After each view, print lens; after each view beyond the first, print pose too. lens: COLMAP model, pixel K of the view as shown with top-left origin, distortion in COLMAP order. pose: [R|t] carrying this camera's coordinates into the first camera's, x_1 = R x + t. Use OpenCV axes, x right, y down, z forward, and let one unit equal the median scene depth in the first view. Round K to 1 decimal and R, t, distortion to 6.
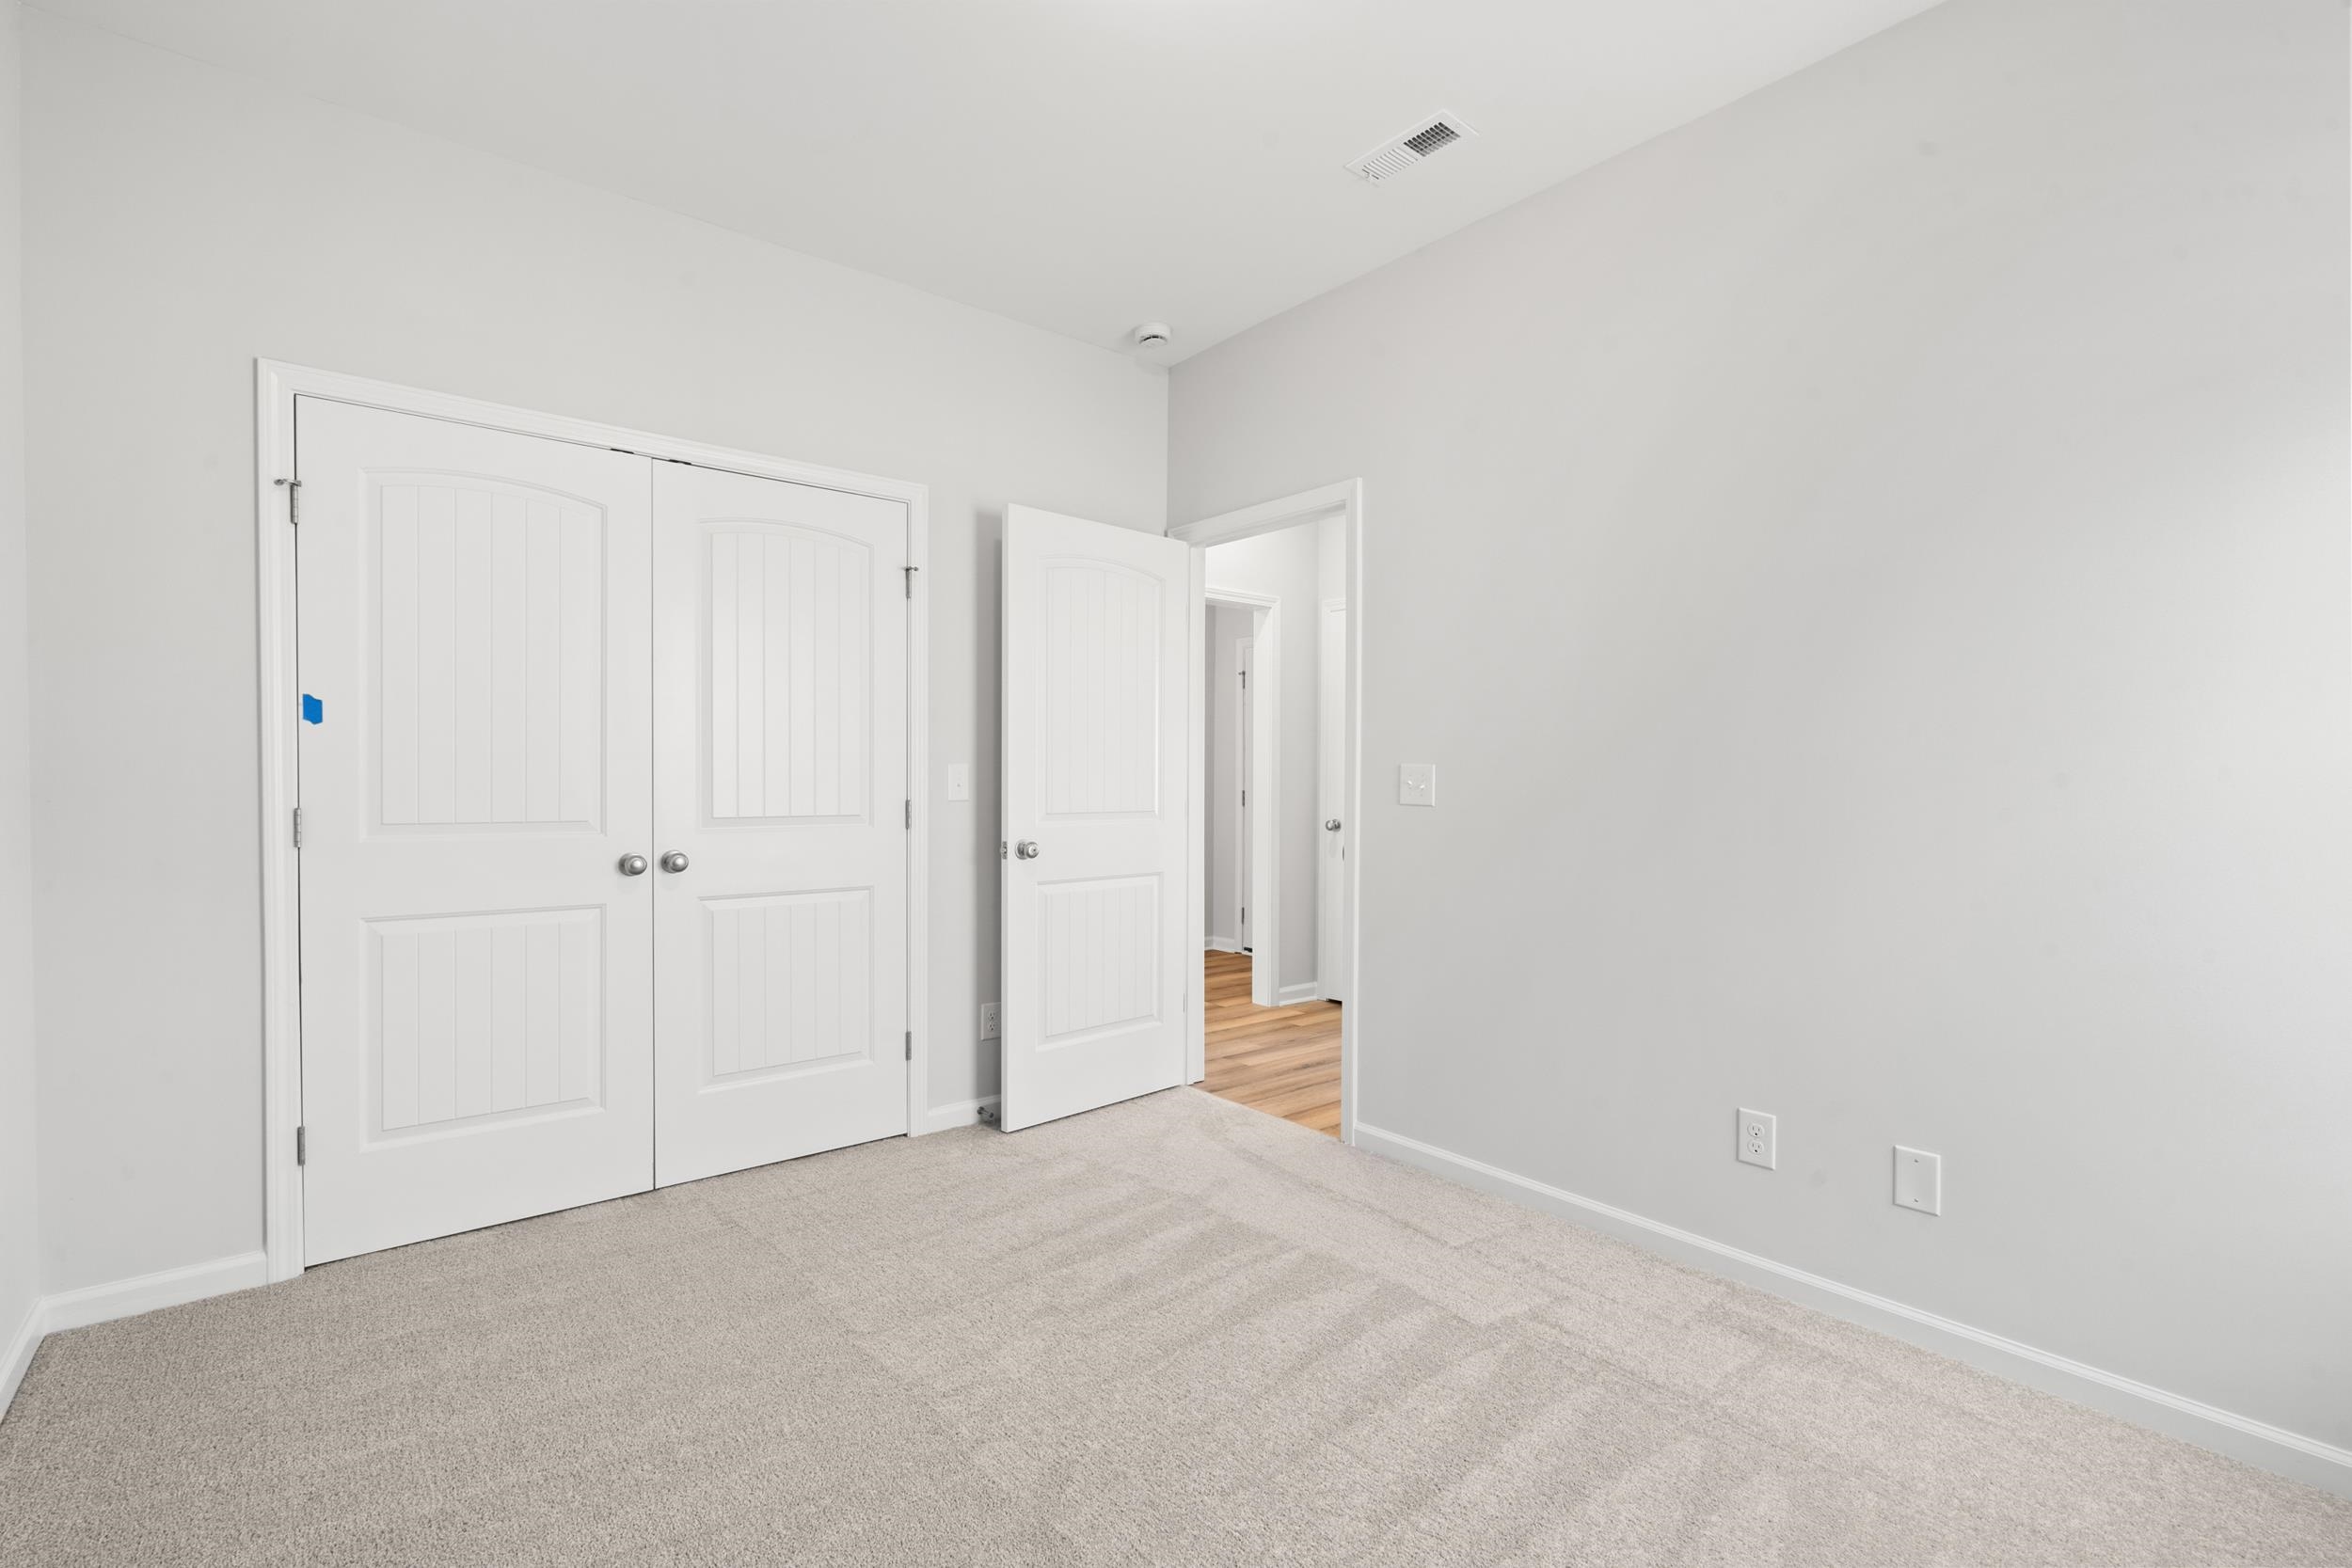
lens RADIAL K [[1063.2, 0, 1136.7], [0, 1063.2, 791.9], [0, 0, 1]] dist [-0.000991, -0.000119]
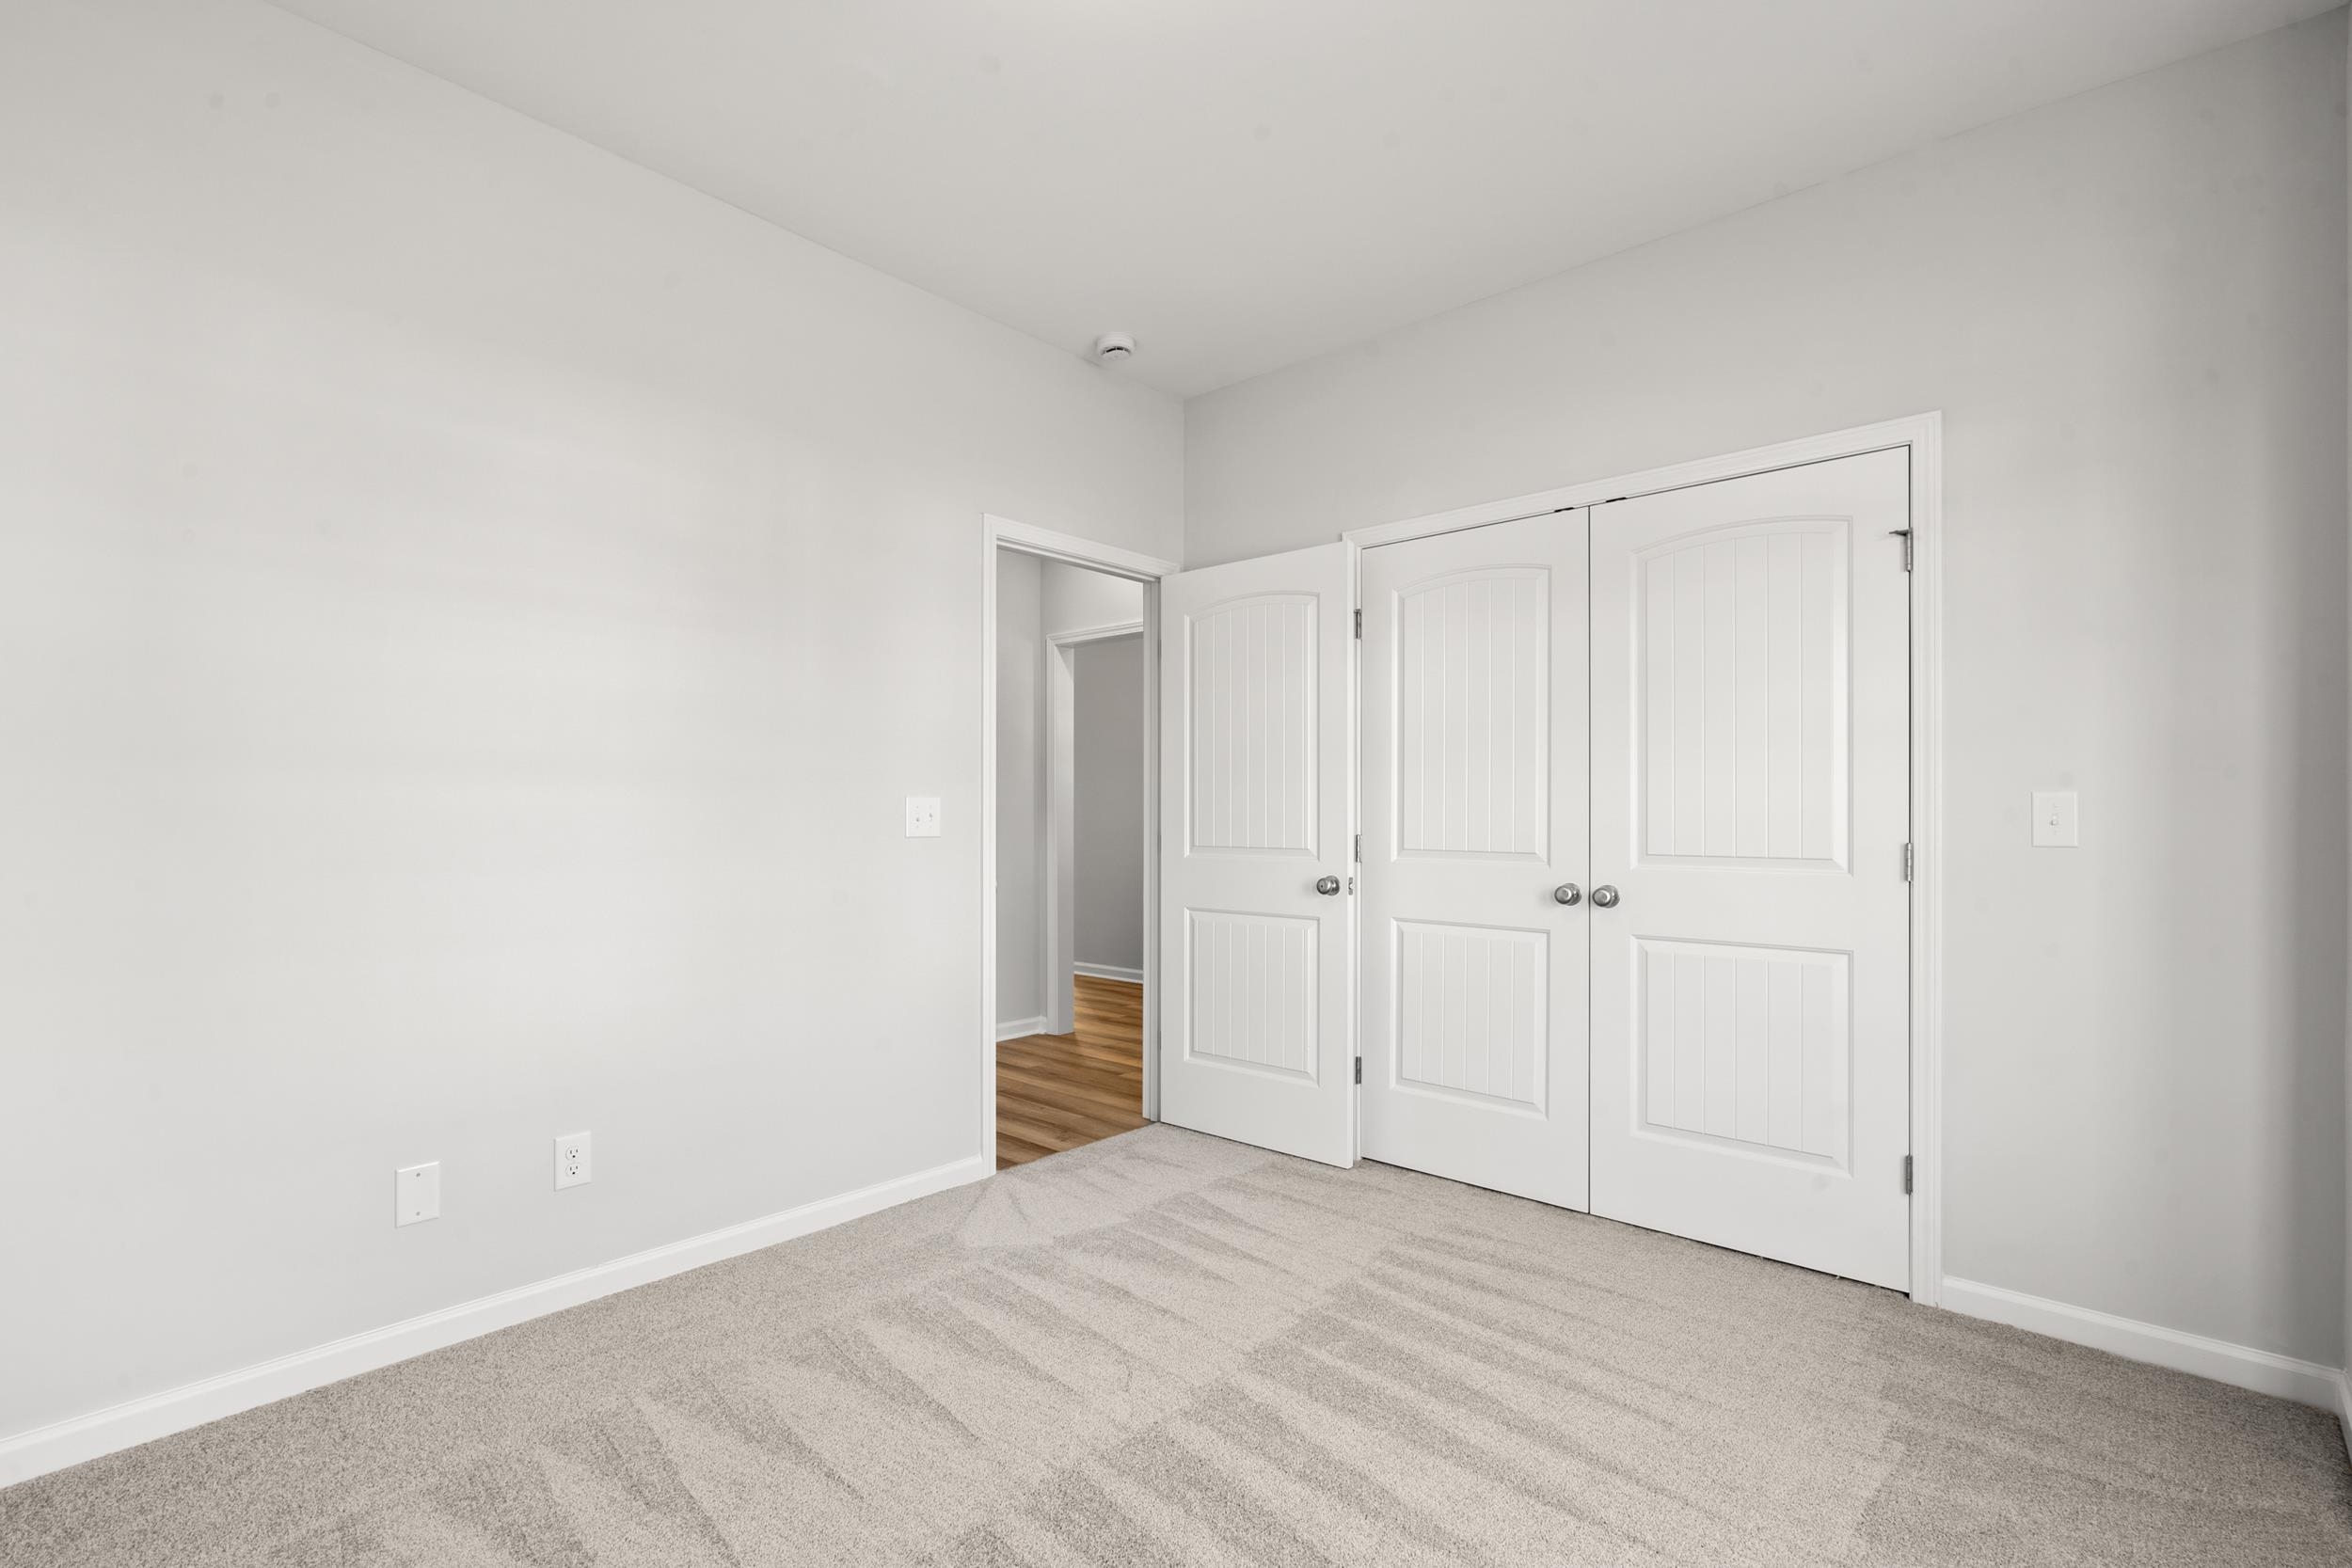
lens RADIAL K [[1063.2, 0, 1136.7], [0, 1063.2, 791.9], [0, 0, 1]] dist [-0.000991, -0.000119]
pose [[0.161336, -0.025050, -0.986582, 0.433195], [-0.009417, 0.999593, -0.026920, -0.001295], [0.986855, 0.013634, 0.161034, 0.348878]]
